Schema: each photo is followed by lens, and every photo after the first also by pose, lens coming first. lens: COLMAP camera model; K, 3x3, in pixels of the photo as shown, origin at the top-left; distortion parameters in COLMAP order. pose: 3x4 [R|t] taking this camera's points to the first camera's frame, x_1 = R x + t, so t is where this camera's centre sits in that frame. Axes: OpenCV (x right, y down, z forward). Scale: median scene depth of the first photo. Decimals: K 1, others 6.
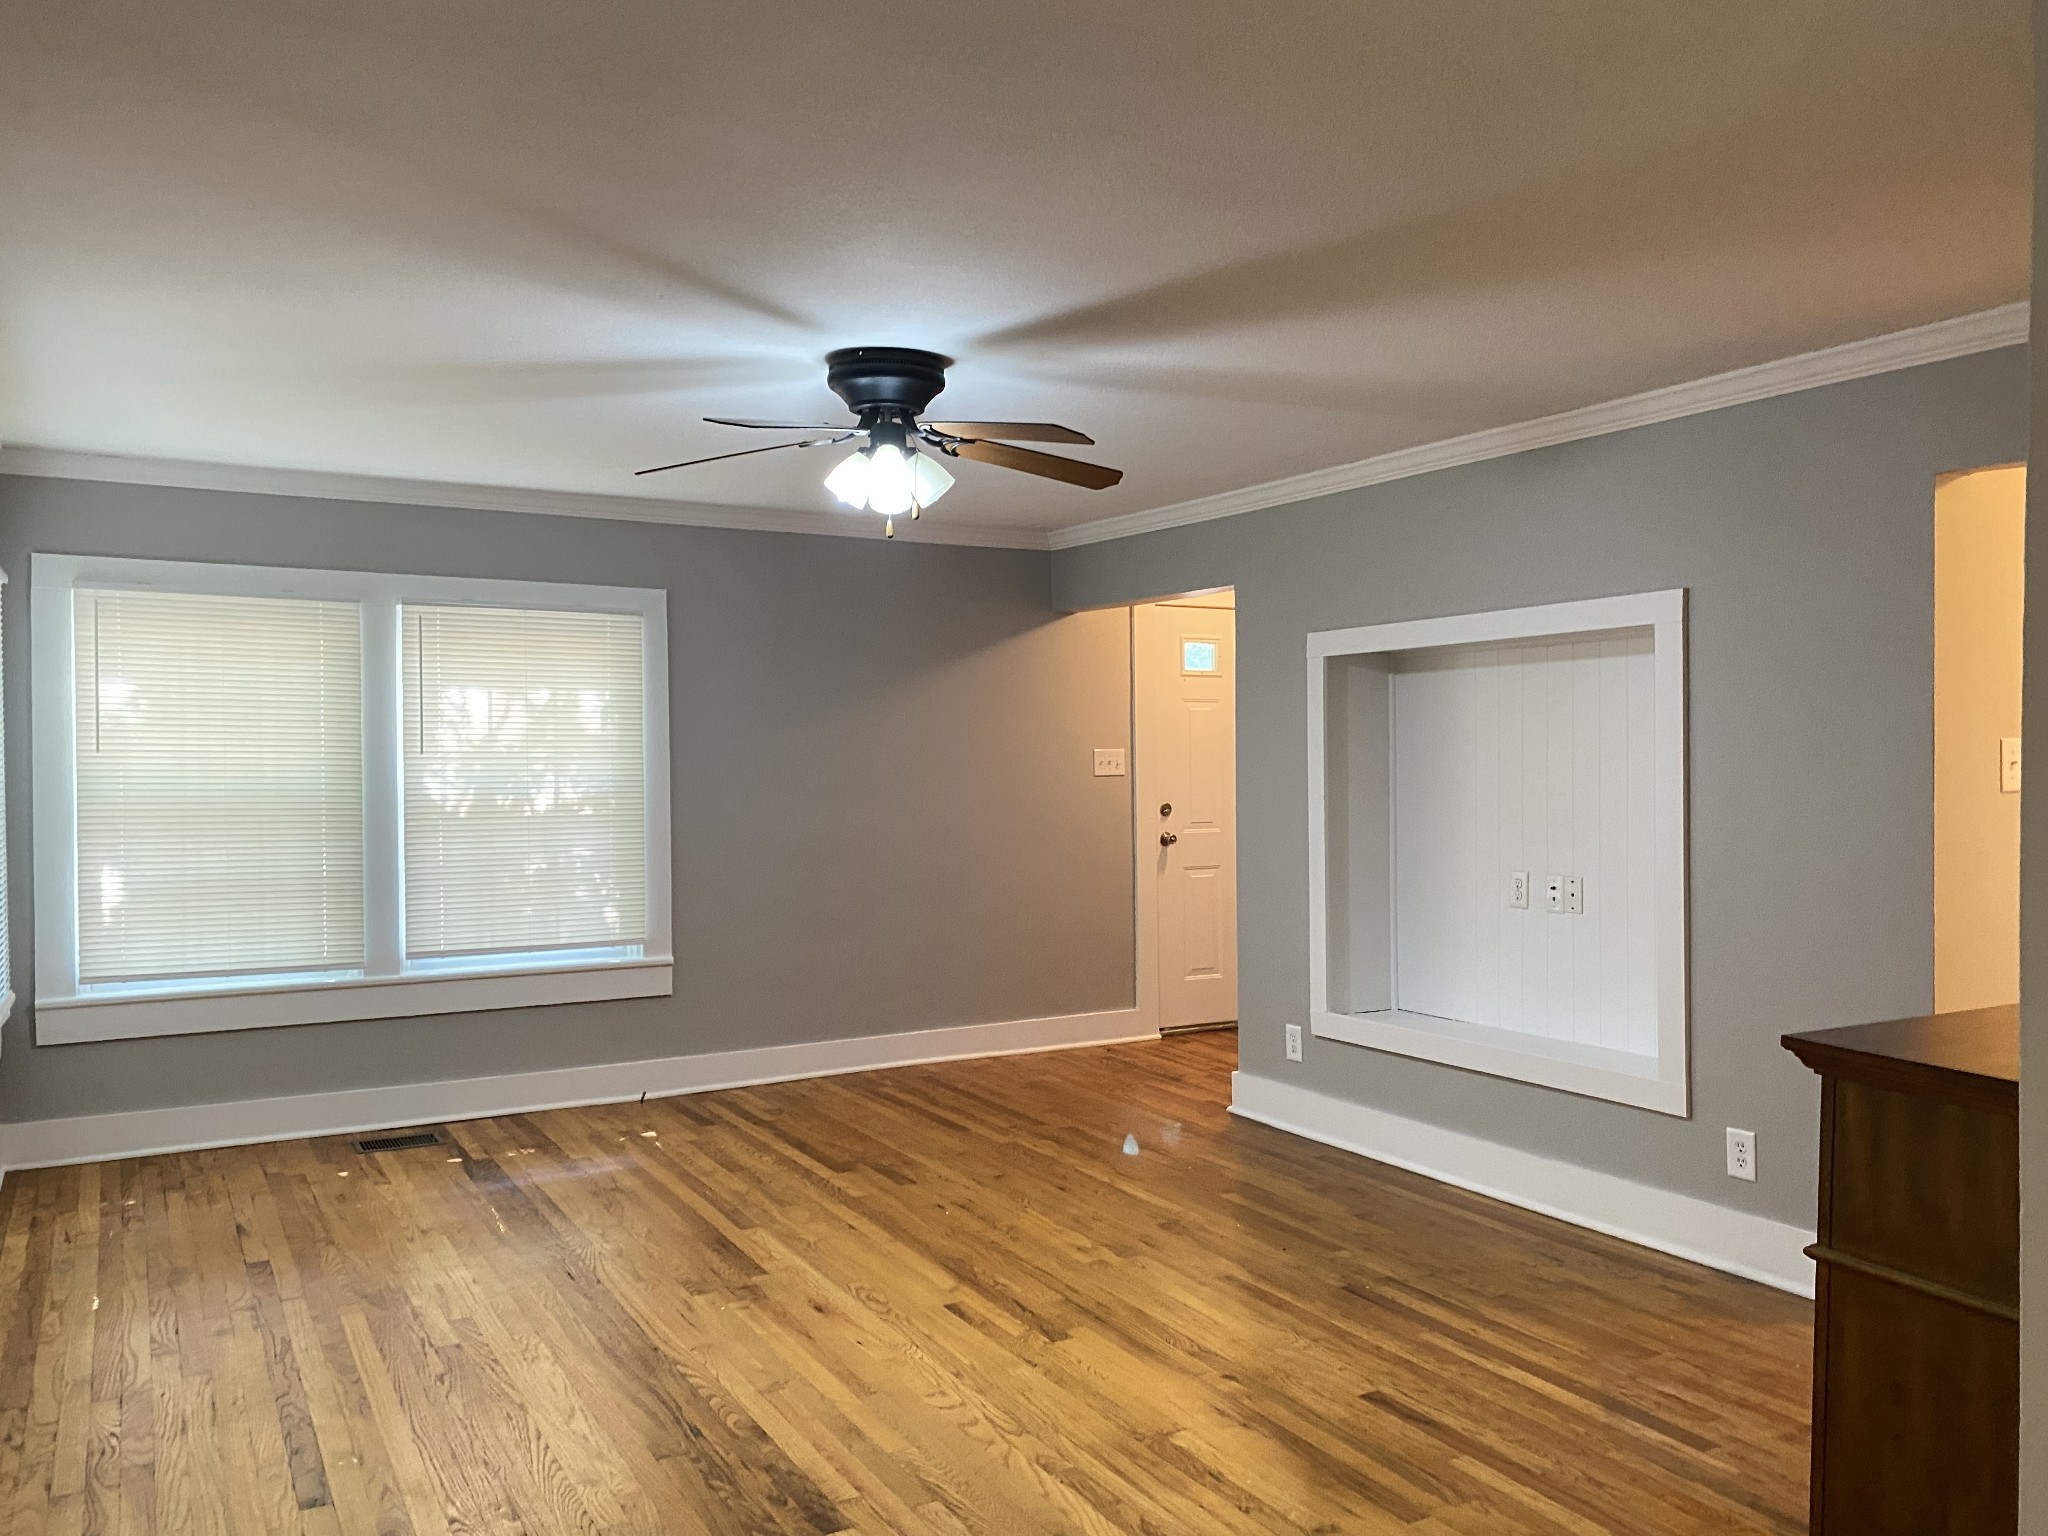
lens RADIAL K [[1540.4, 0, 1024.0], [0, 1540.4, 768.0], [0, 0, 1]] dist [0.024686, -0.002540]
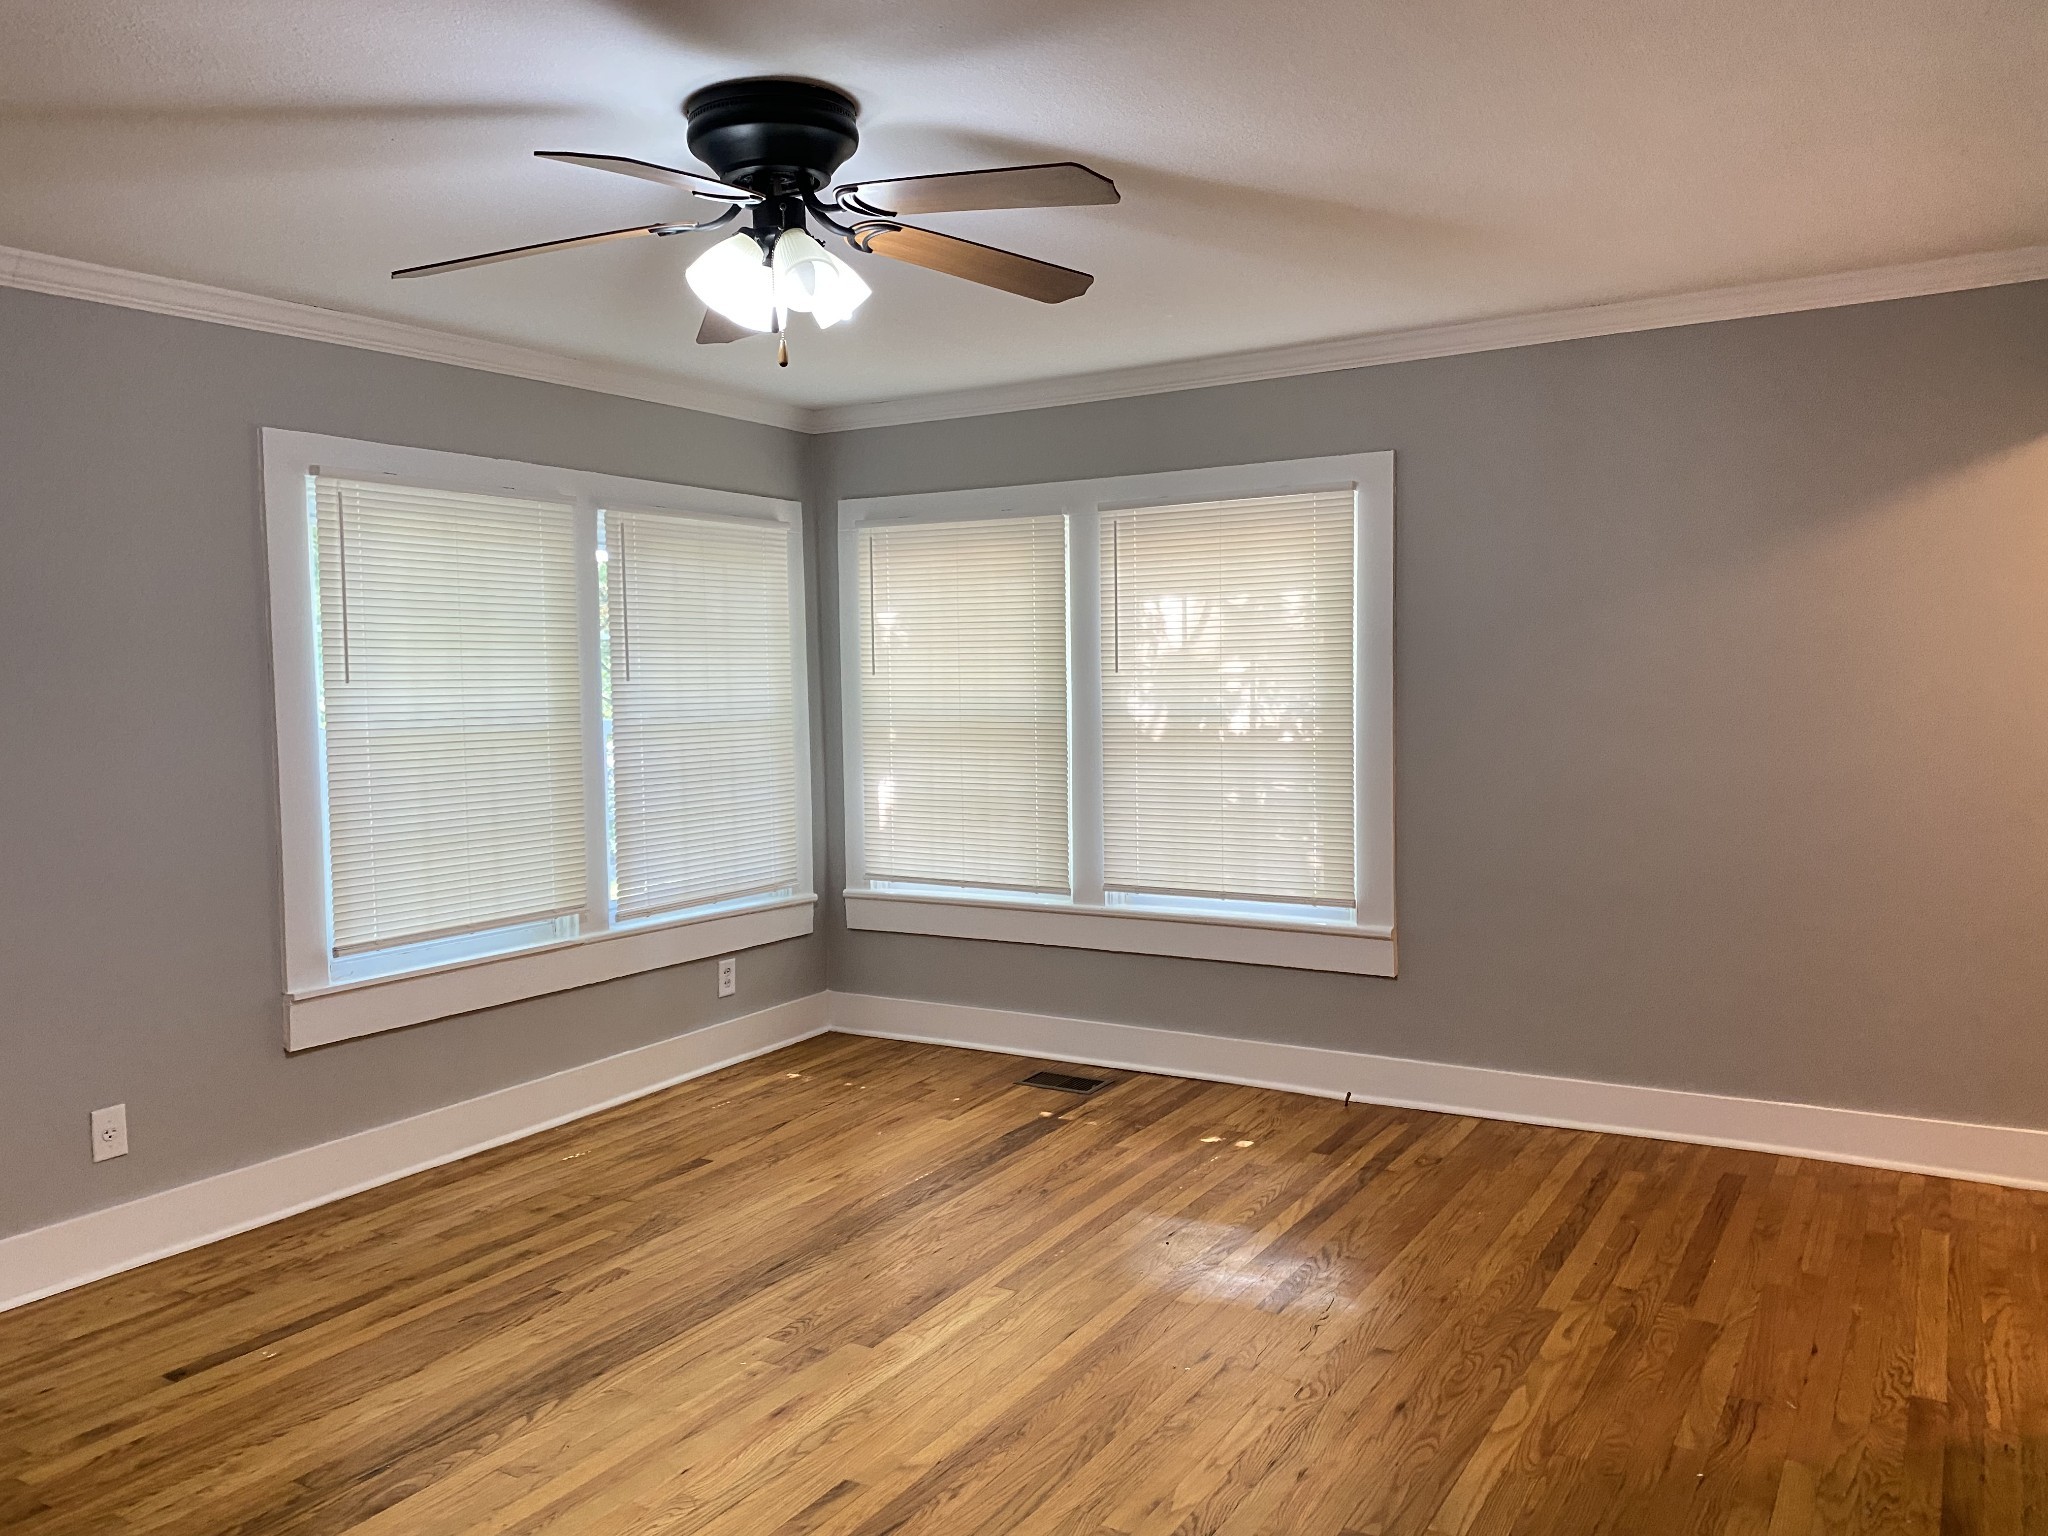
lens RADIAL K [[1579.8, 0, 1024.0], [0, 1579.8, 768.0], [0, 0, 1]] dist [0.026835, -0.008877]
pose [[0.479803, 0.049767, -0.875964, 0.480296], [0.015936, 0.997731, 0.065414, -0.016683], [0.877232, -0.045345, 0.477921, 0.589873]]
